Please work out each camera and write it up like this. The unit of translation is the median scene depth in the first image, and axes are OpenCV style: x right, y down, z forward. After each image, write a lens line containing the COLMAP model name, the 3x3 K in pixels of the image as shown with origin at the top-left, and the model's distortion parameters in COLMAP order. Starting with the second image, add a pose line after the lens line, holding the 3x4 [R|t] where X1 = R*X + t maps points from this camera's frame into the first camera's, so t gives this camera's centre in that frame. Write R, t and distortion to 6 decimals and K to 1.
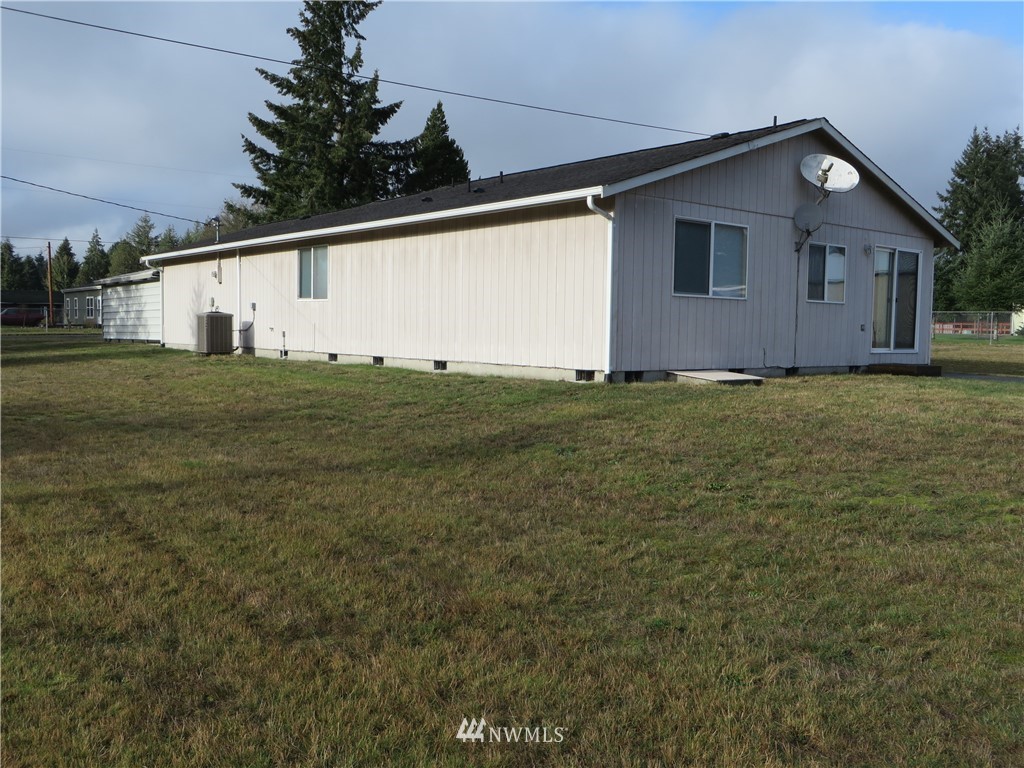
lens RADIAL K [[943.3, 0, 512.0], [0, 943.3, 384.0], [0, 0, 1]] dist [-0.021951, -0.004642]
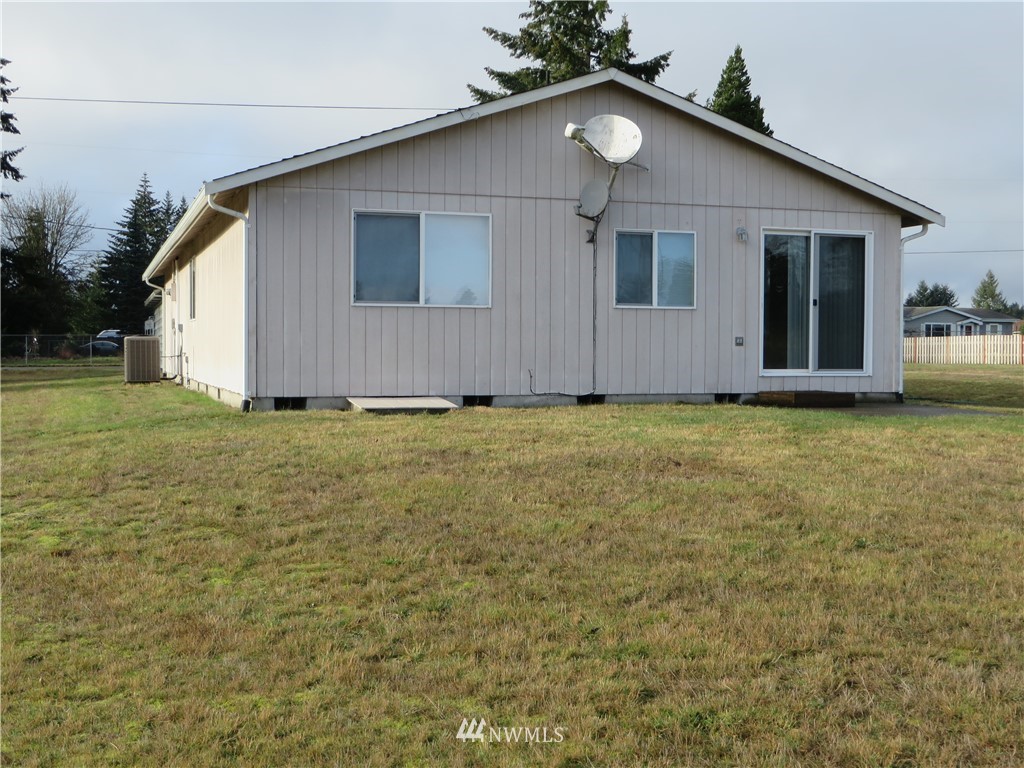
lens RADIAL K [[1300.5, 0, 512.0], [0, 1300.5, 384.0], [0, 0, 1]] dist [-0.076085, -0.001655]
pose [[0.936584, -0.003520, -0.350425, 0.133444], [-0.009508, 0.999326, -0.035450, 0.002525], [0.350313, 0.036533, 0.935920, -0.000699]]
